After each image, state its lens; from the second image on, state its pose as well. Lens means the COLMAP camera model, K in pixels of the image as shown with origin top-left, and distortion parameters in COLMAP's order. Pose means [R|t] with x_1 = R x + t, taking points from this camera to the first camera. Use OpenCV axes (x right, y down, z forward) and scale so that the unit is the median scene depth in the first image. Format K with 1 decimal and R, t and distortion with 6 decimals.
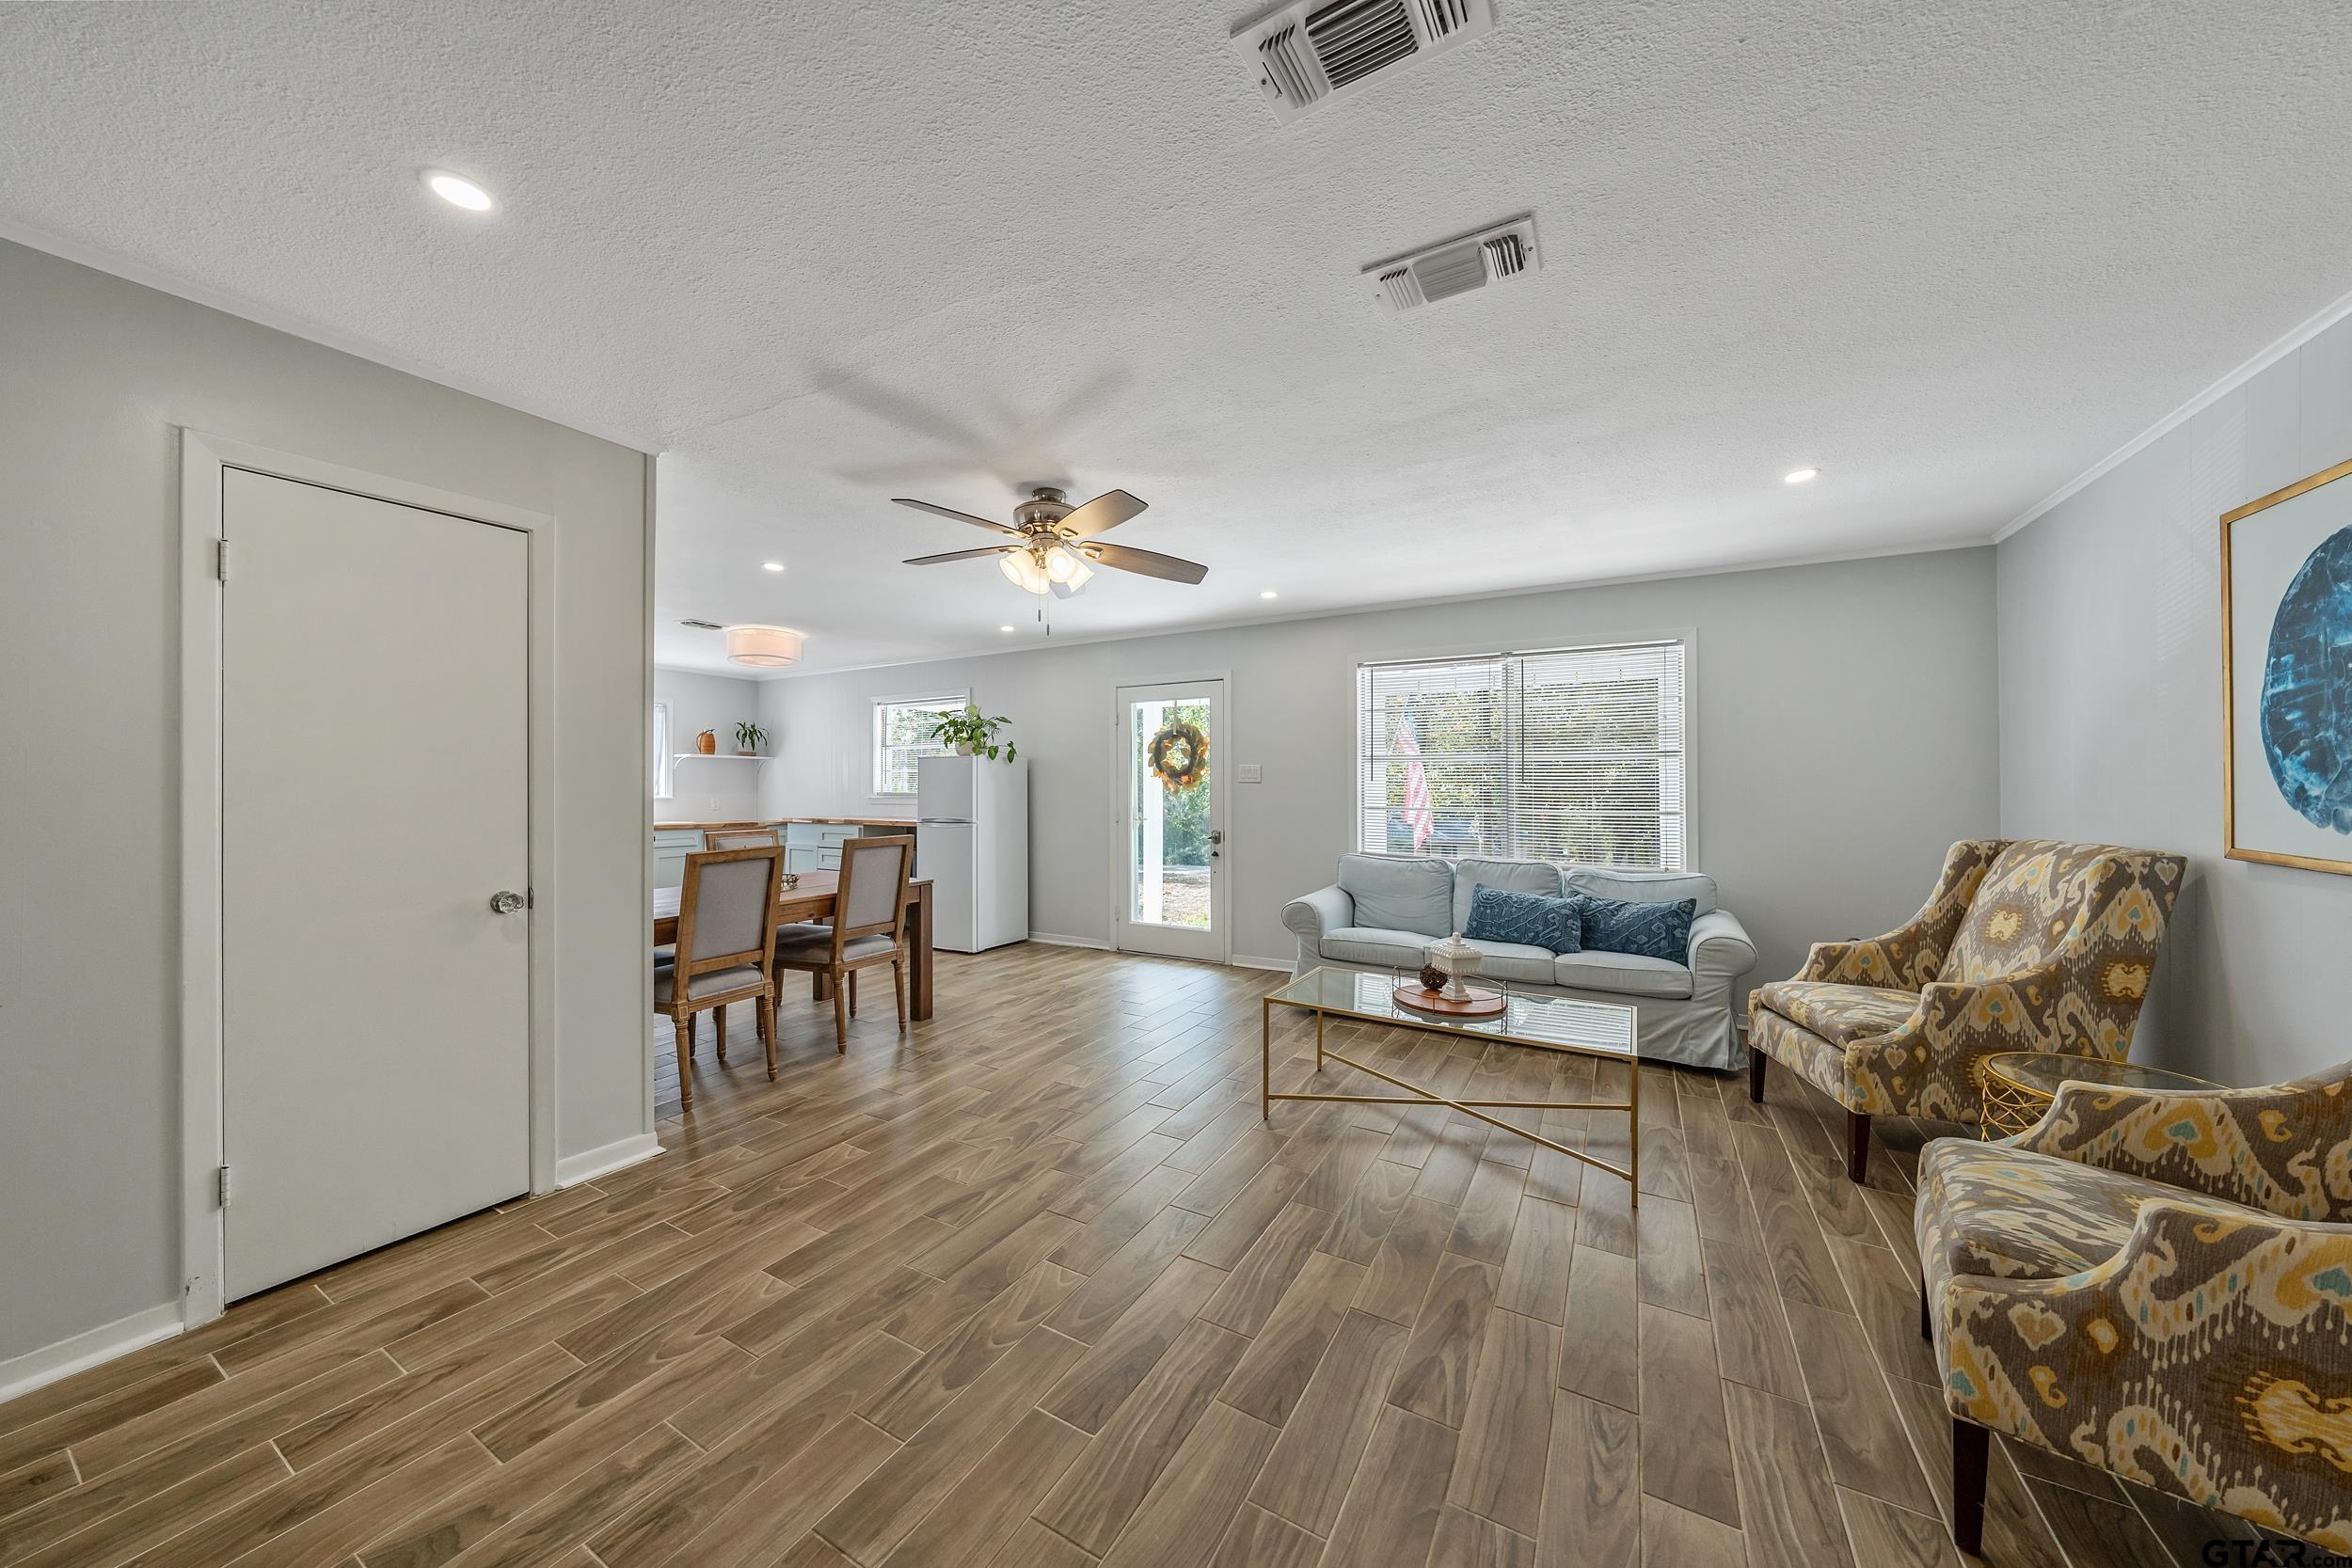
lens RADIAL K [[793.3, 0, 1172.4], [0, 793.3, 779.9], [0, 0, 1]] dist [-0.002537, 0.000038]
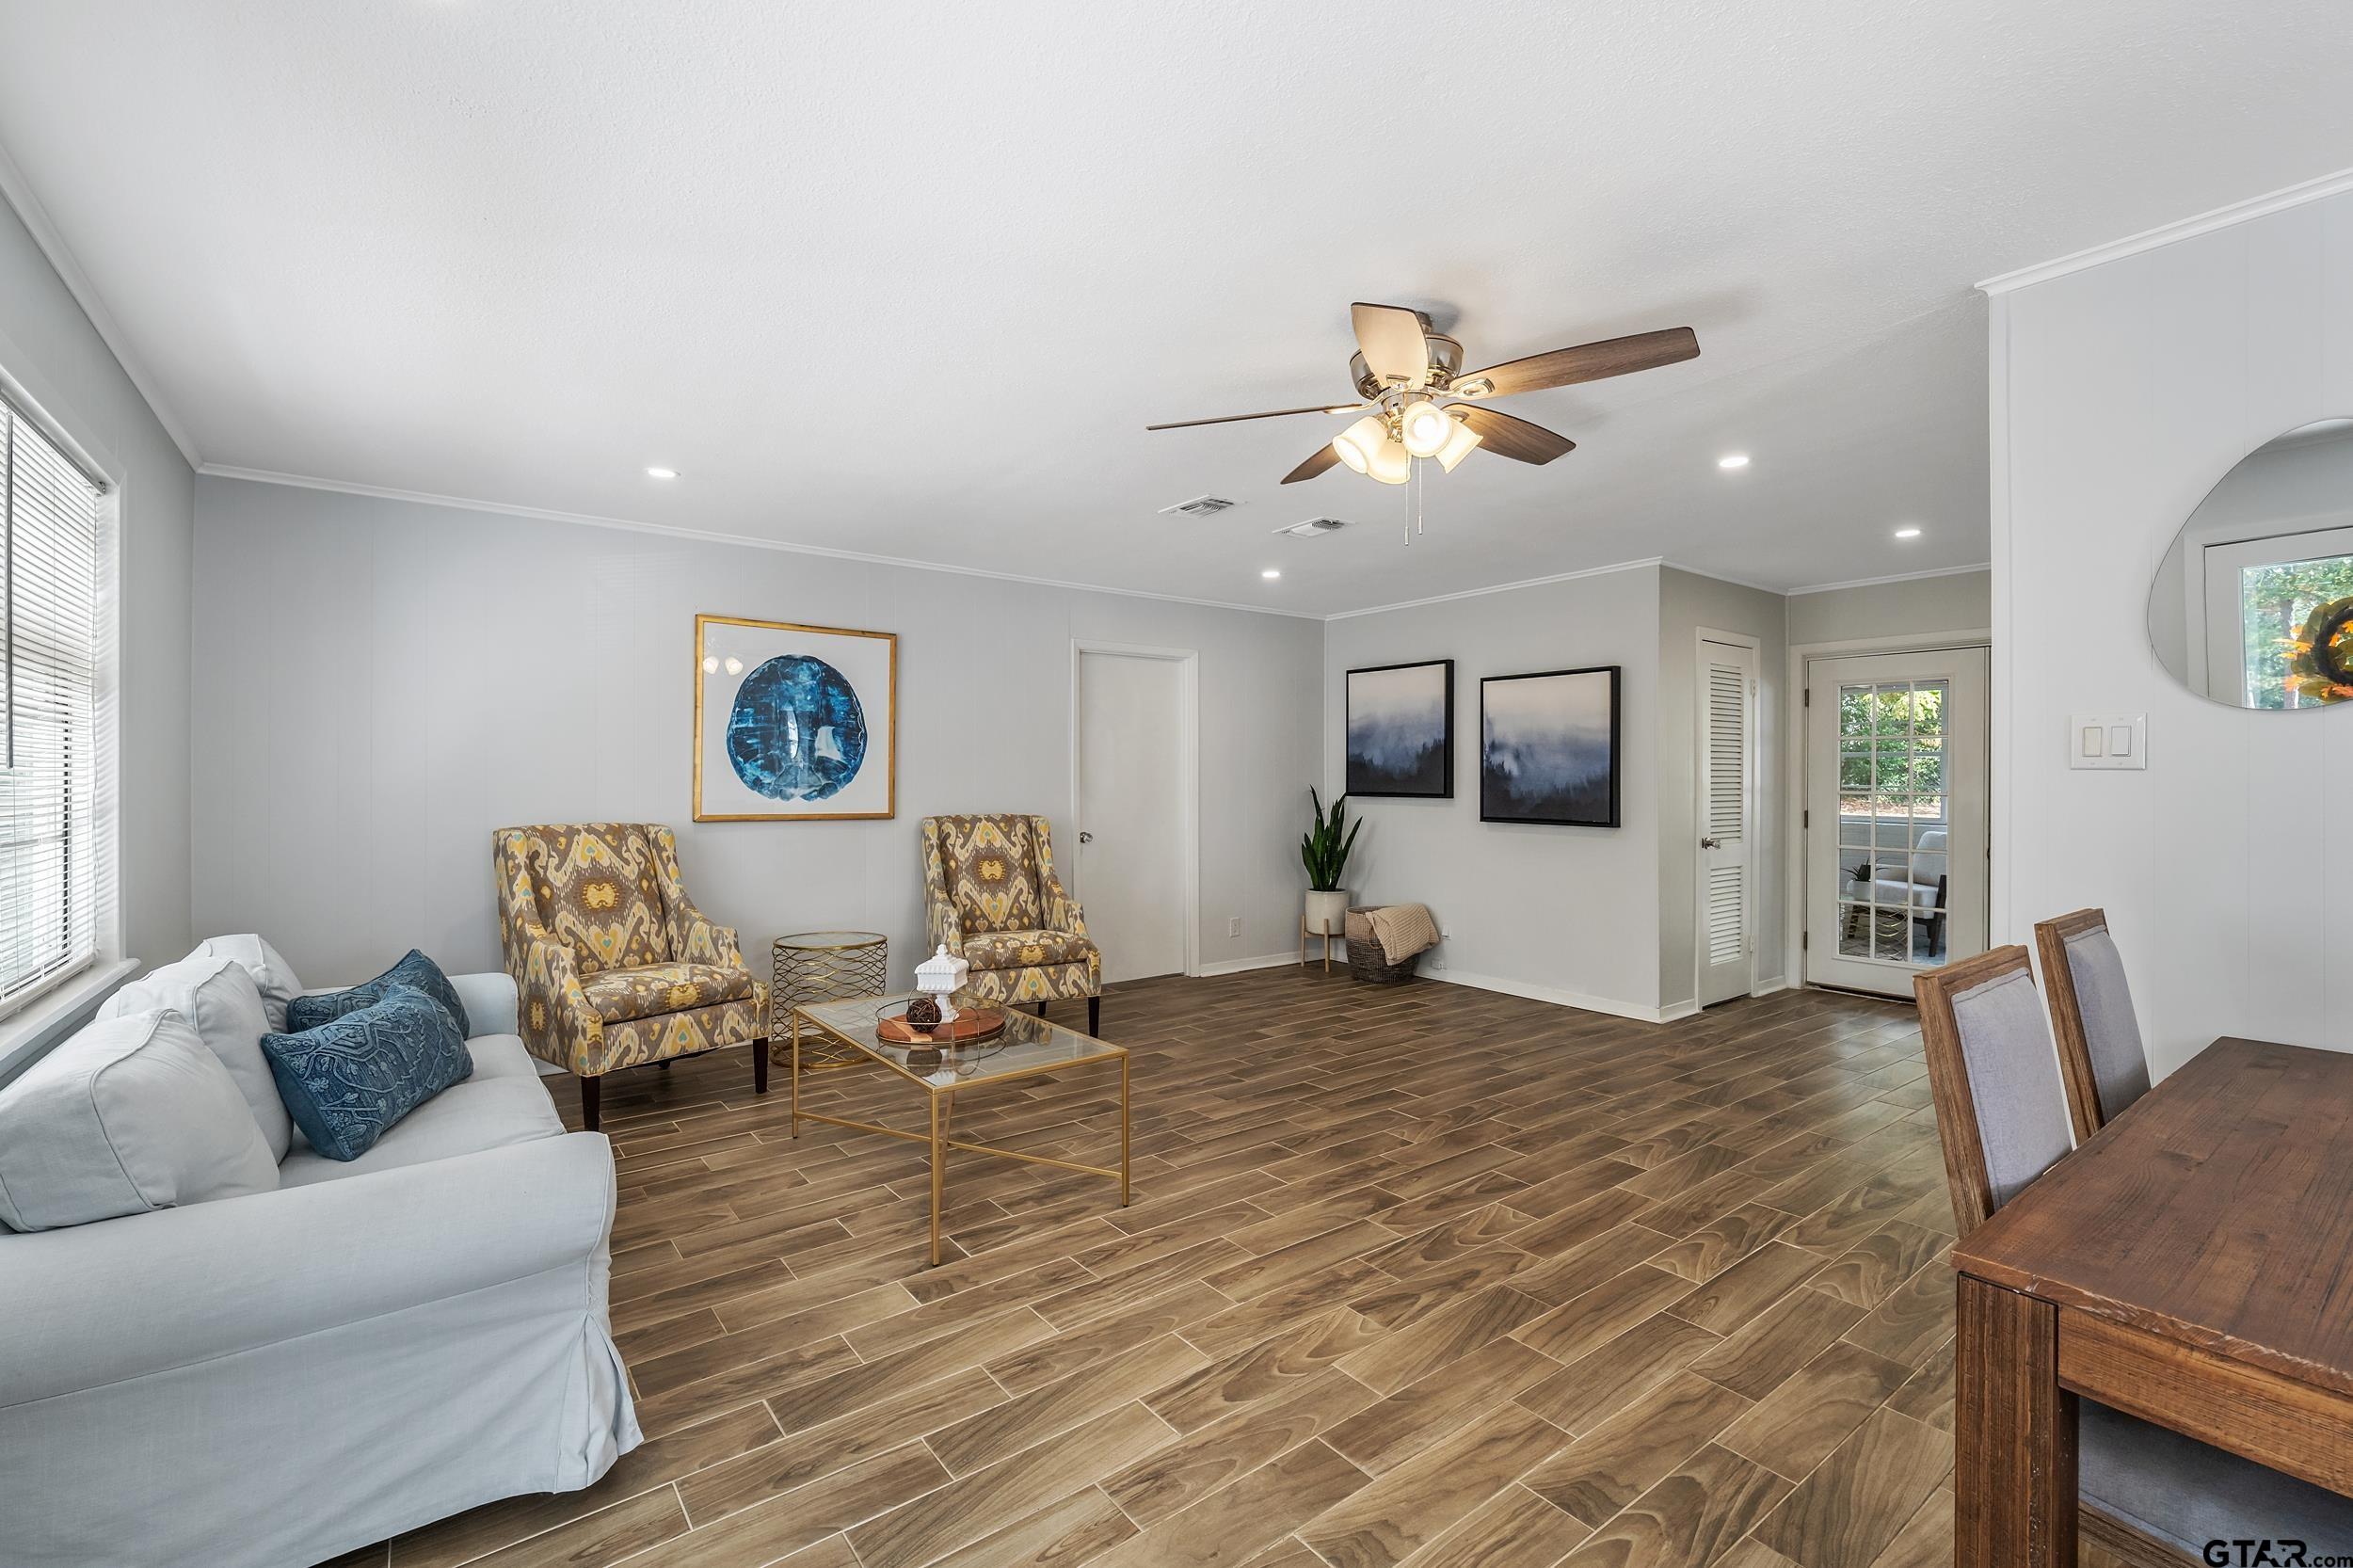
lens RADIAL K [[1027.4, 0, 1182.7], [0, 1027.4, 782.4], [0, 0, 1]] dist [0.004505, -0.000009]
pose [[-0.923959, -0.002703, 0.382482, -0.316901], [-0.003150, 0.999995, -0.000543, 0.010722], [-0.382479, -0.001707, -0.923963, 1.897793]]
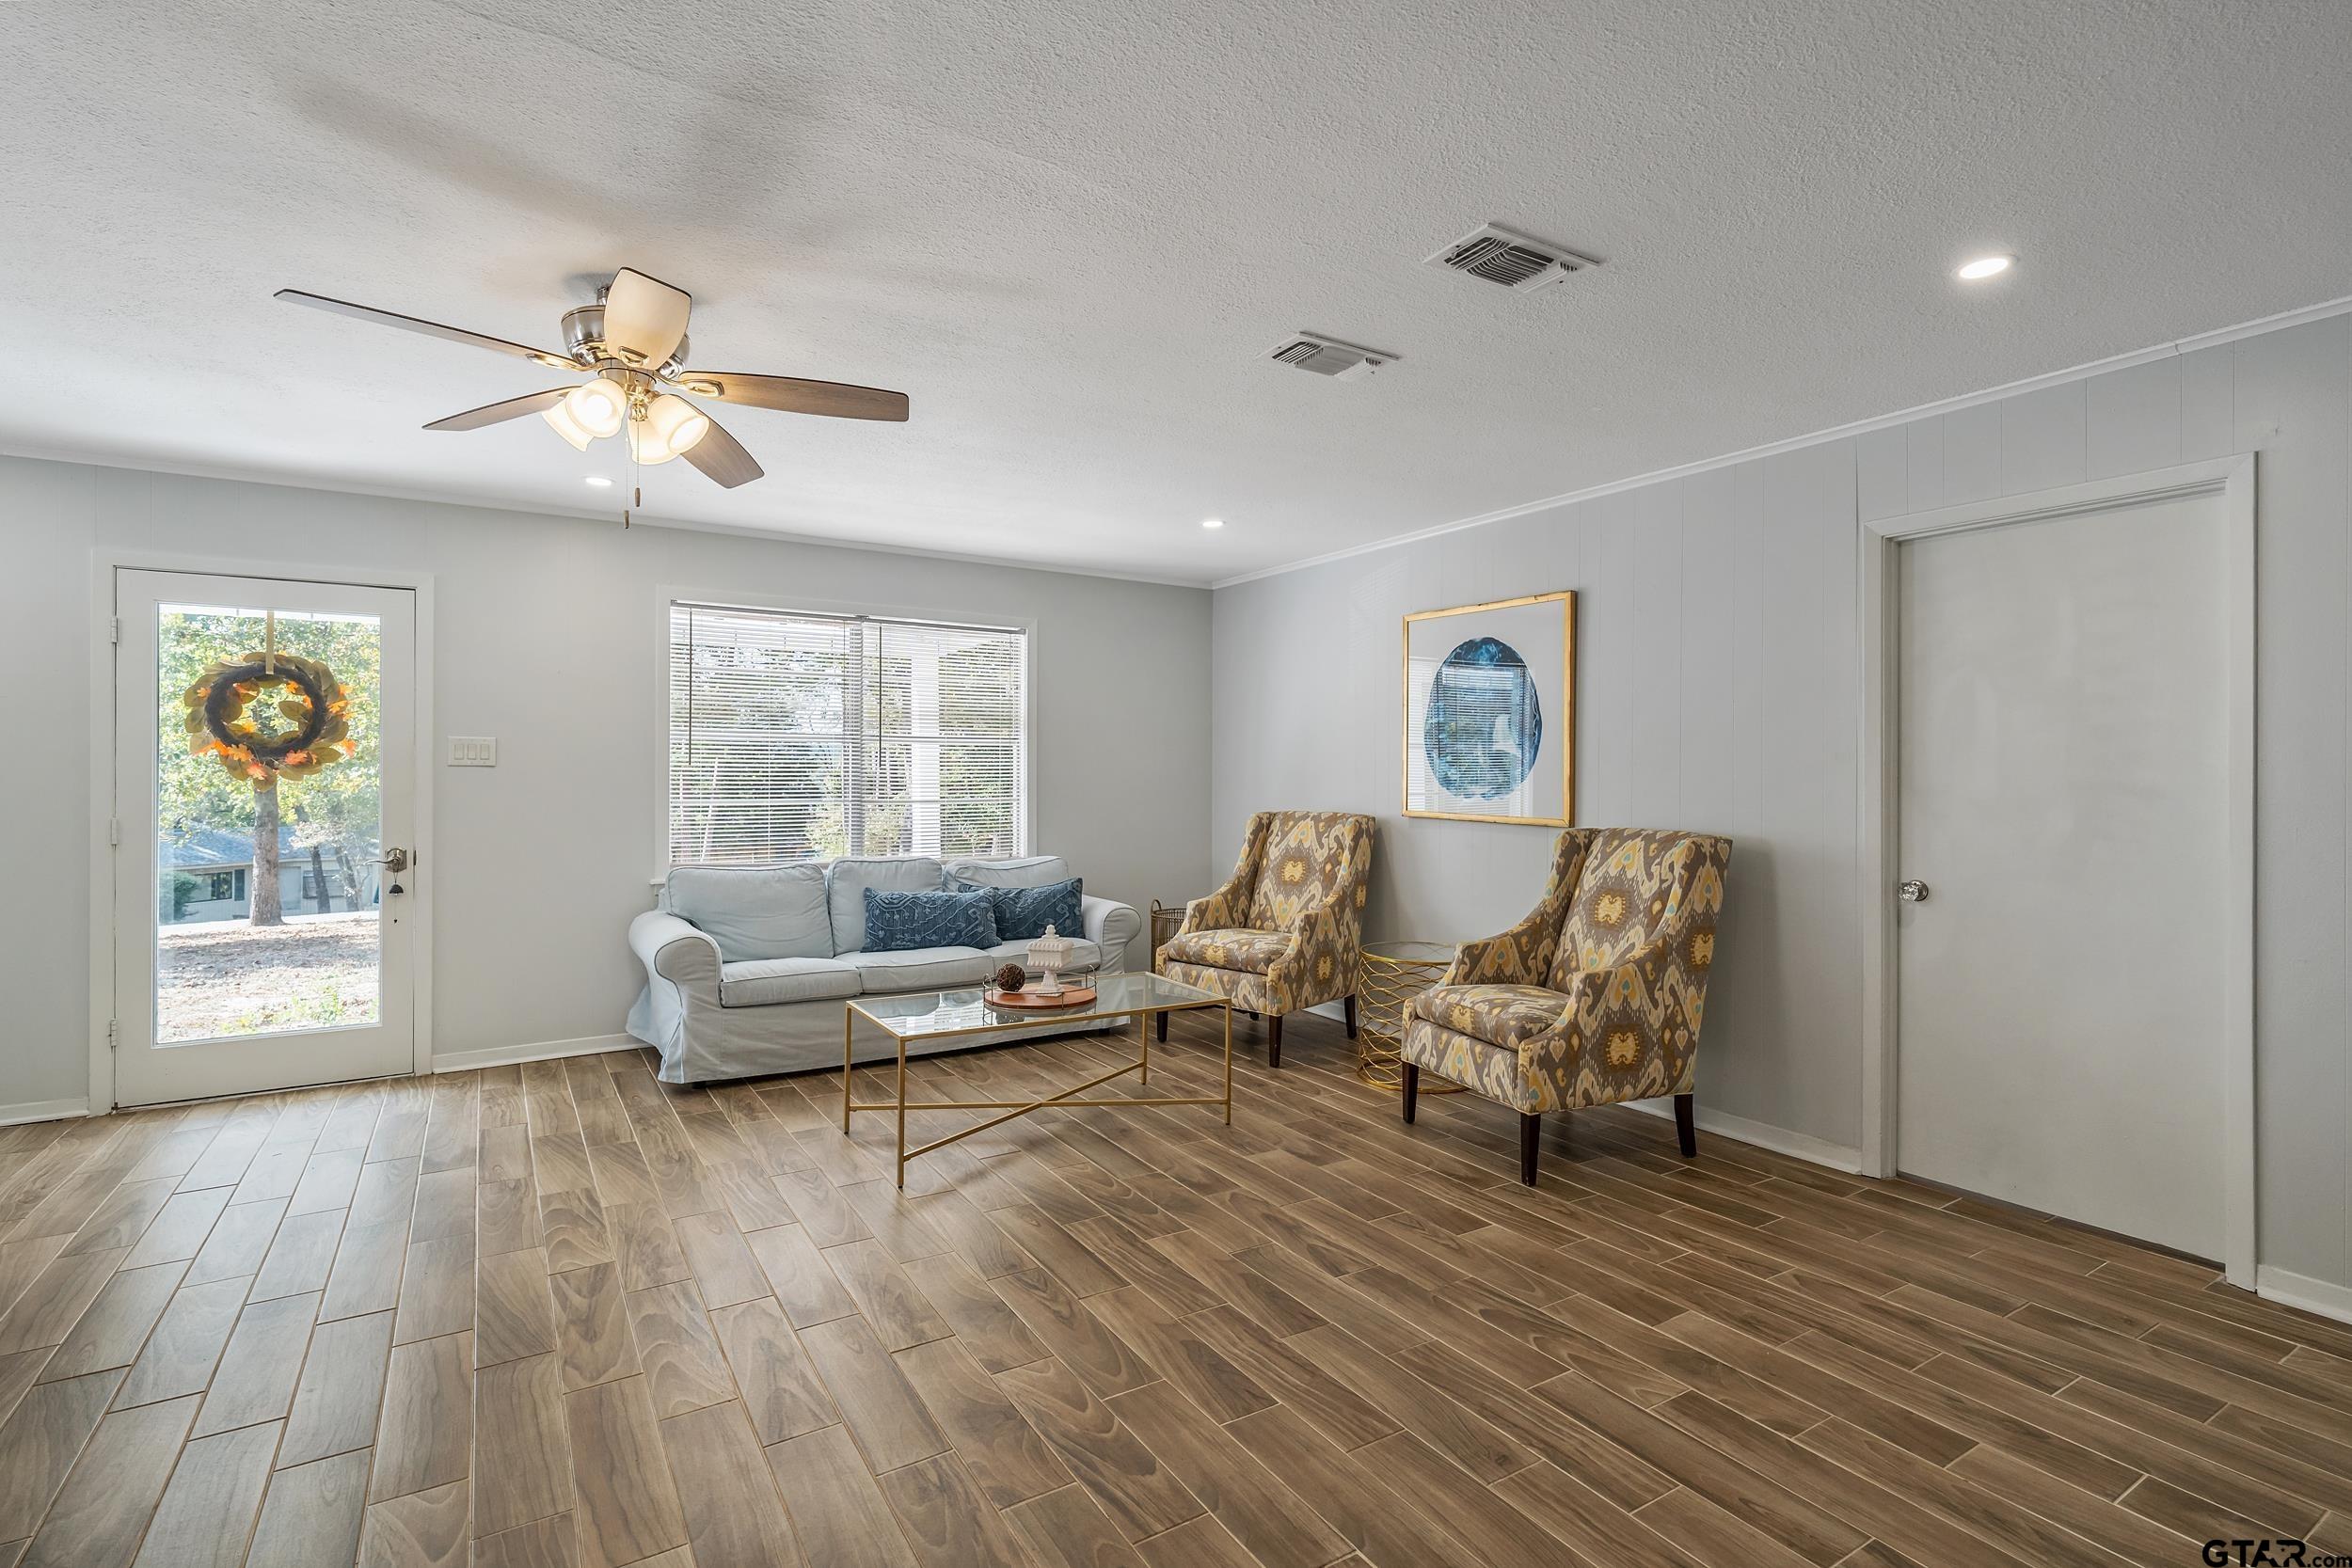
lens RADIAL K [[1101.1, 0, 1178.6], [0, 1101.1, 770.7], [0, 0, 1]] dist [0.002438, -0.000262]
pose [[0.466435, 0.001642, 0.884554, -0.734181], [-0.009791, 0.999947, 0.003306, -0.001986], [-0.884501, -0.010203, 0.466426, 0.230763]]
